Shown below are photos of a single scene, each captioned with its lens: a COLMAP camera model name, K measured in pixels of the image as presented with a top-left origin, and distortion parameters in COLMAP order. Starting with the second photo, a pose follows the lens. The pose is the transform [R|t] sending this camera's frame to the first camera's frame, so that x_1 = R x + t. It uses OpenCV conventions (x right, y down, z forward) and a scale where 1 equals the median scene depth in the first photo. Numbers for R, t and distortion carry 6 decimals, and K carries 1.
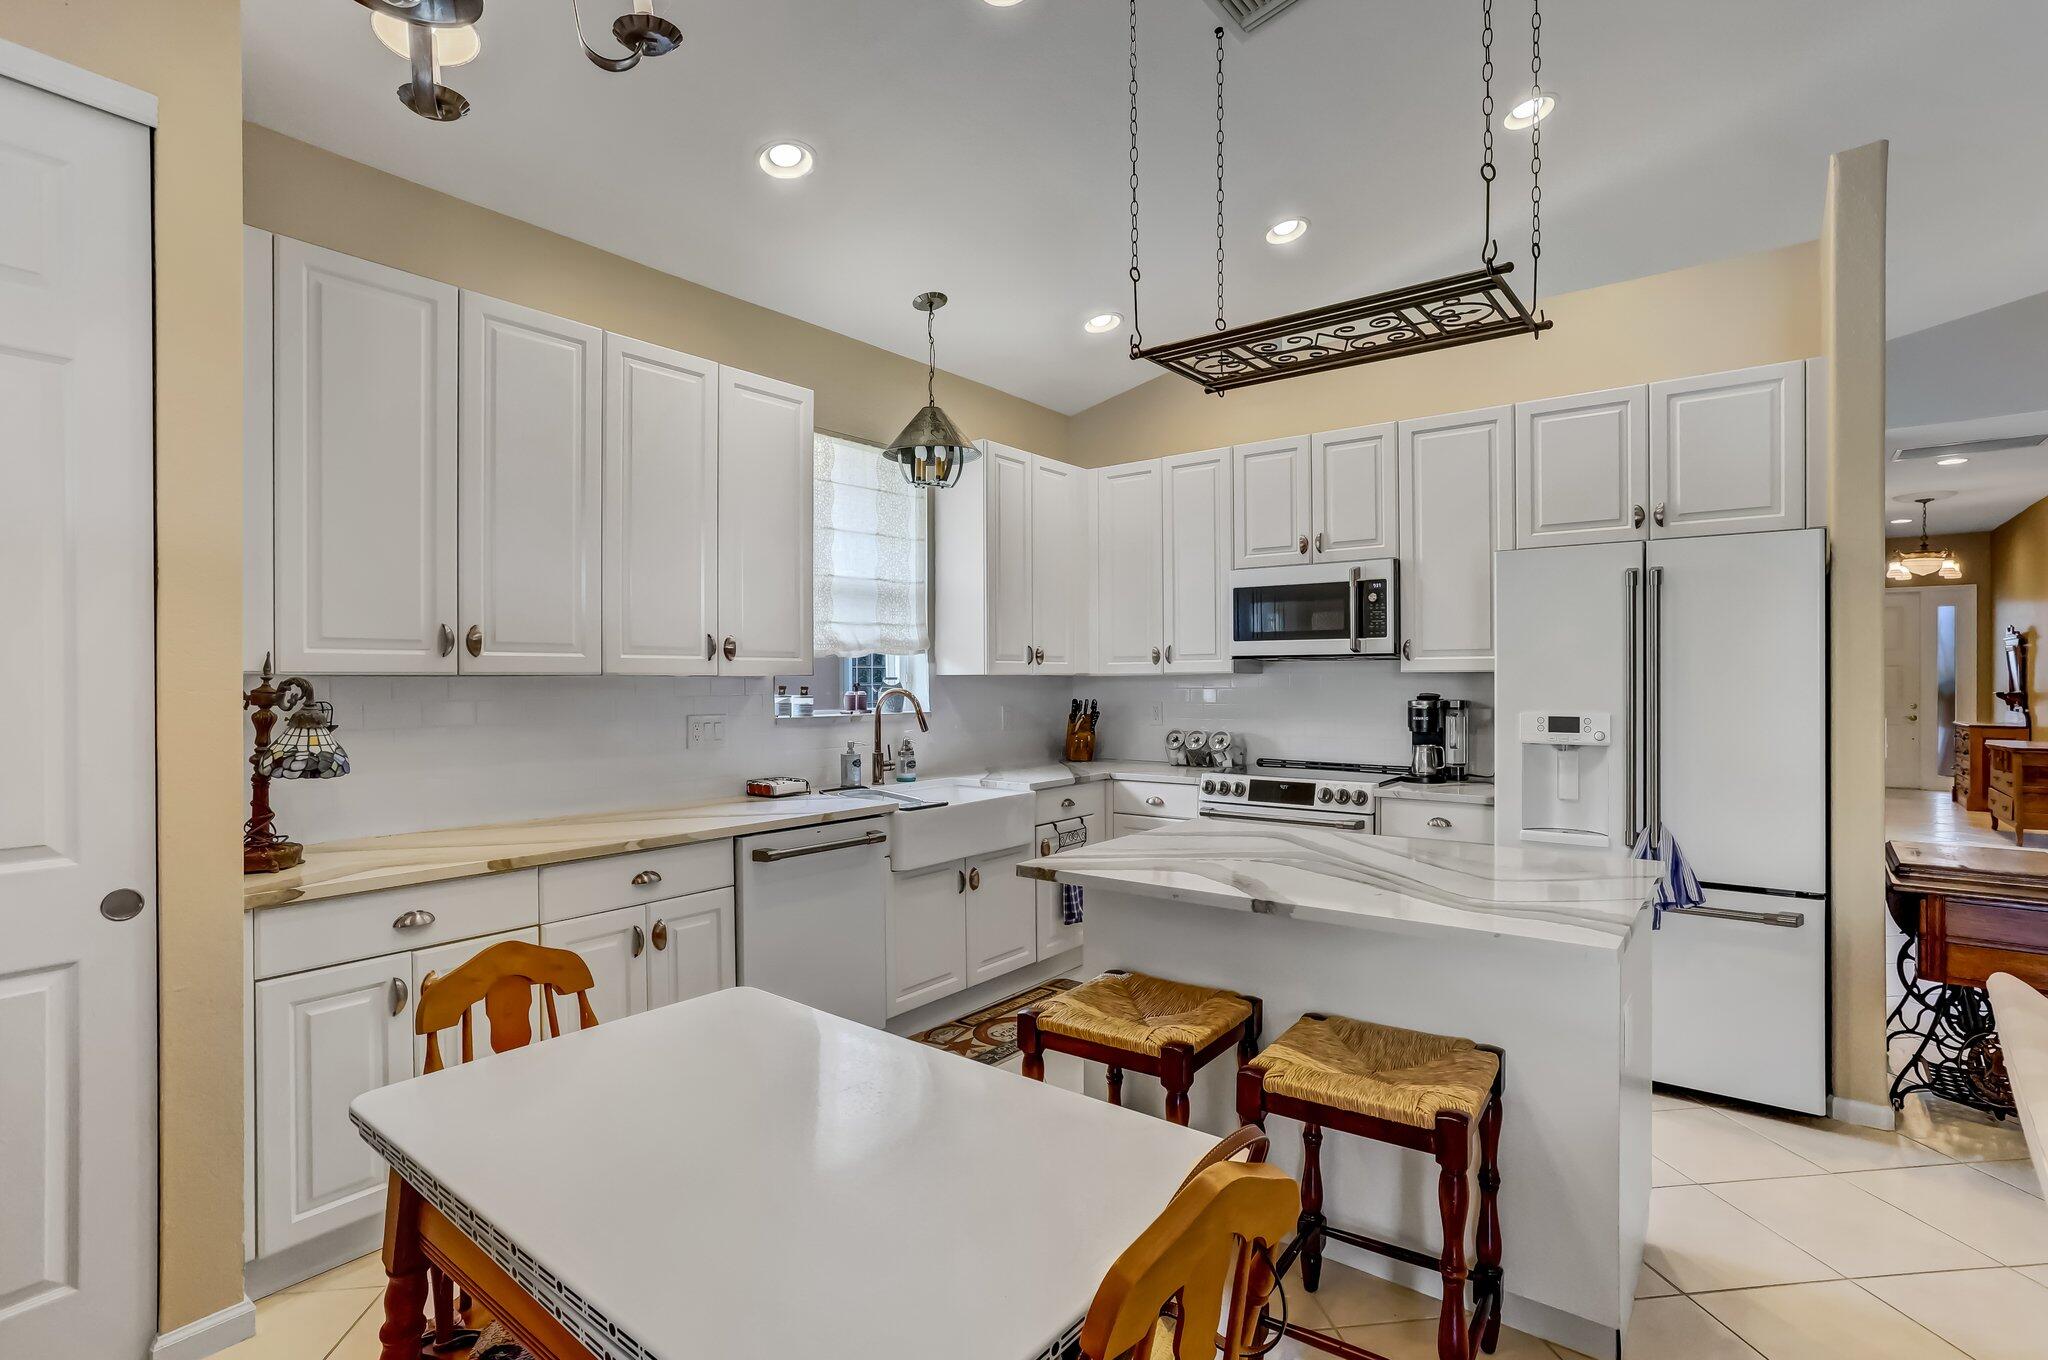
lens RADIAL K [[971.9, 0, 1020.1], [0, 971.9, 687.3], [0, 0, 1]] dist [-0.062575, 0.030248]
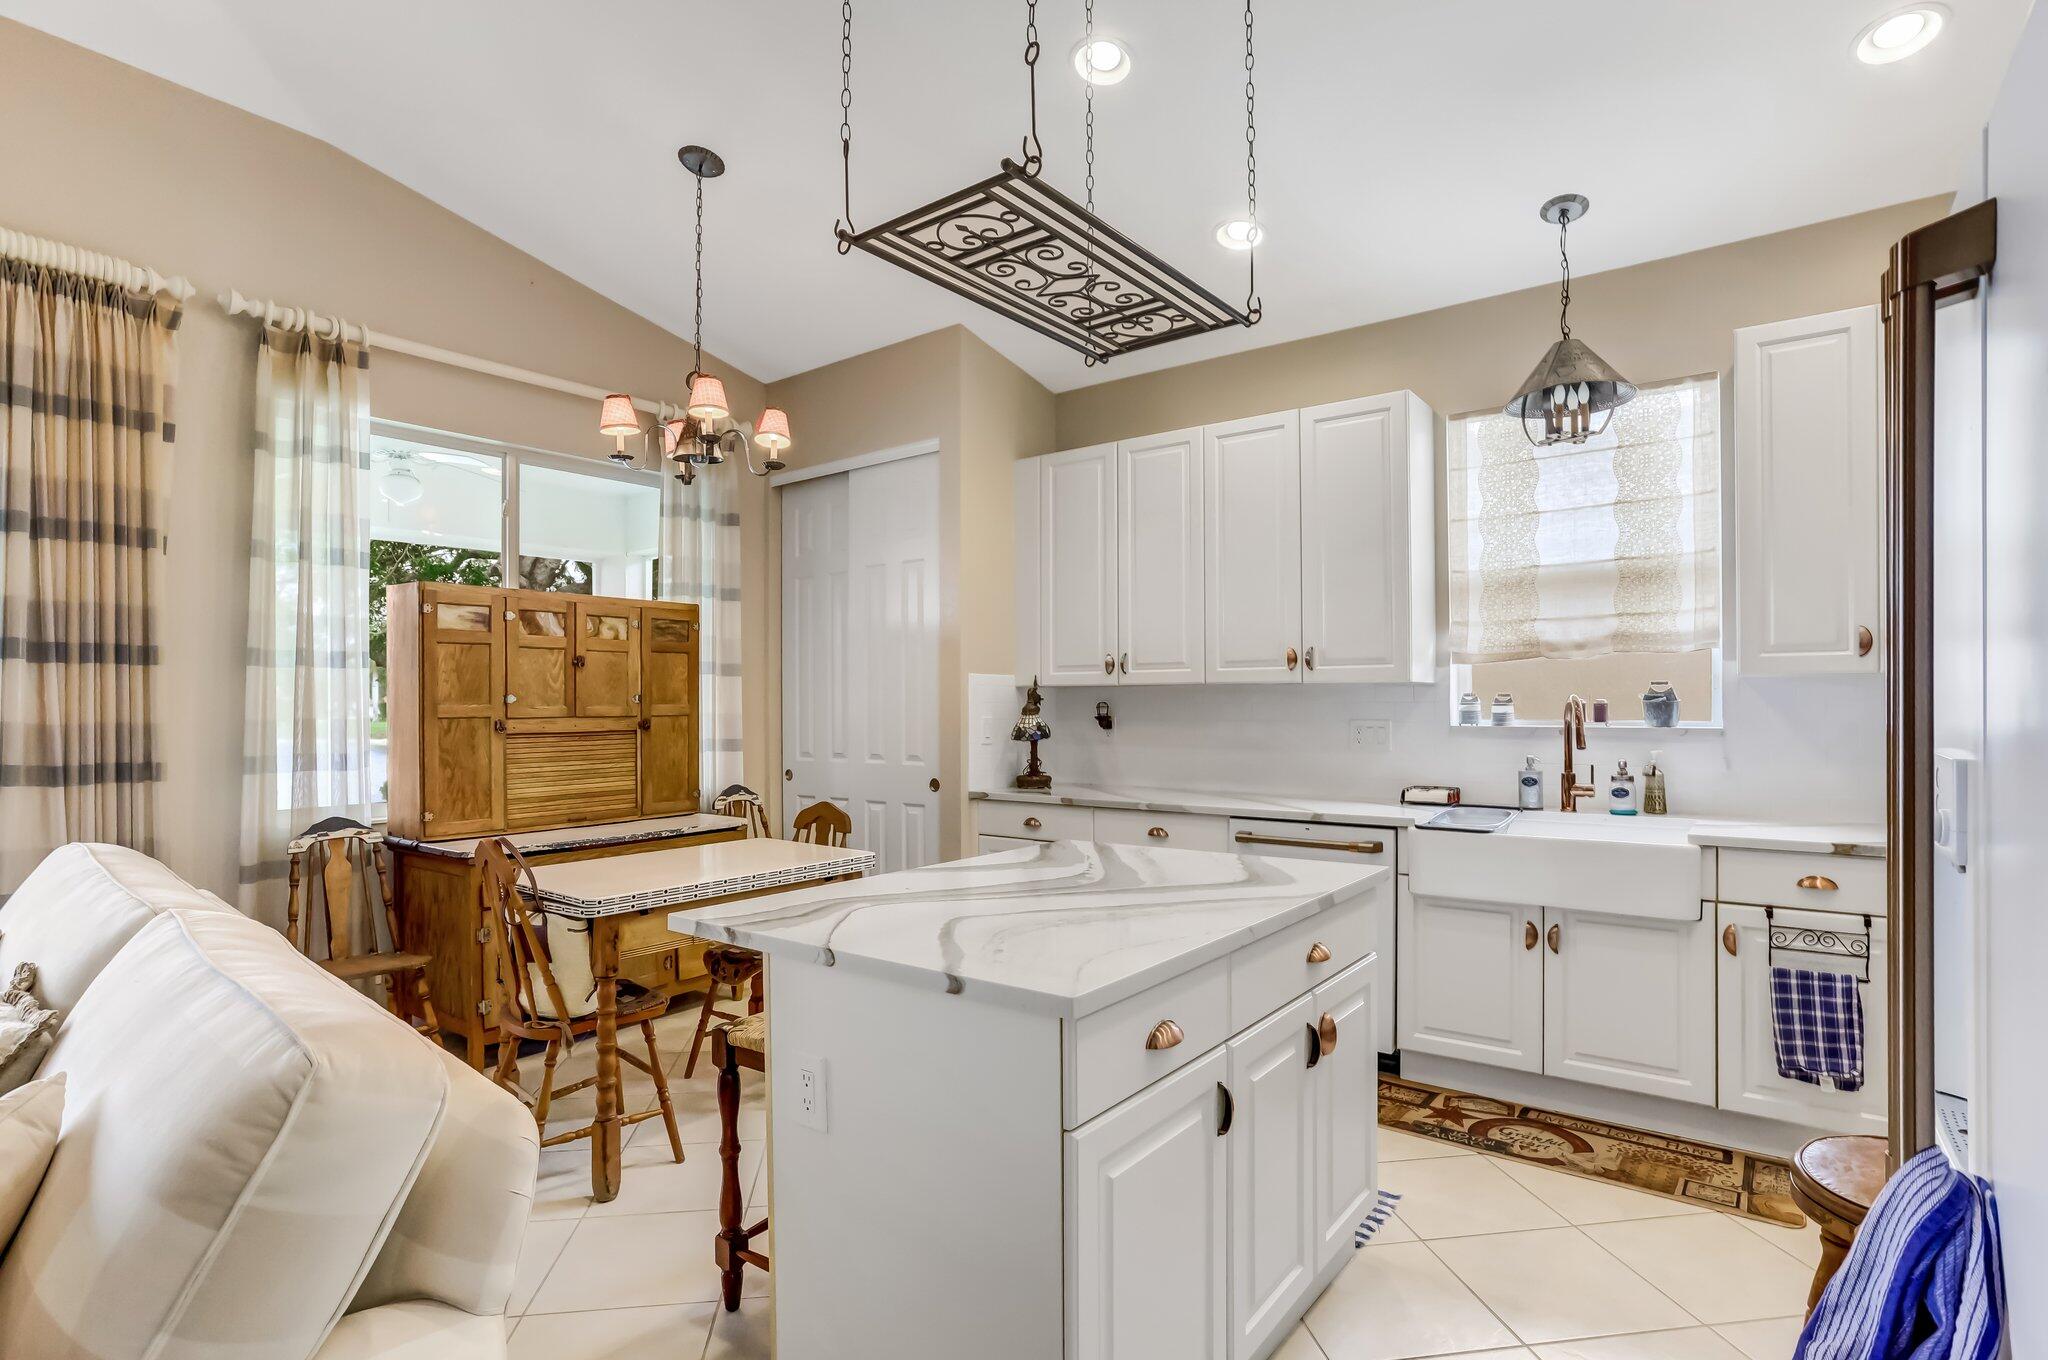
lens RADIAL K [[989.4, 0, 1032.8], [0, 989.4, 701.8], [0, 0, 1]] dist [-0.071783, 0.032053]
pose [[0.016340, 0.001539, -0.999865, 0.687770], [-0.003688, 0.999992, 0.001479, 0.007358], [0.999860, 0.003664, 0.016346, 0.541561]]
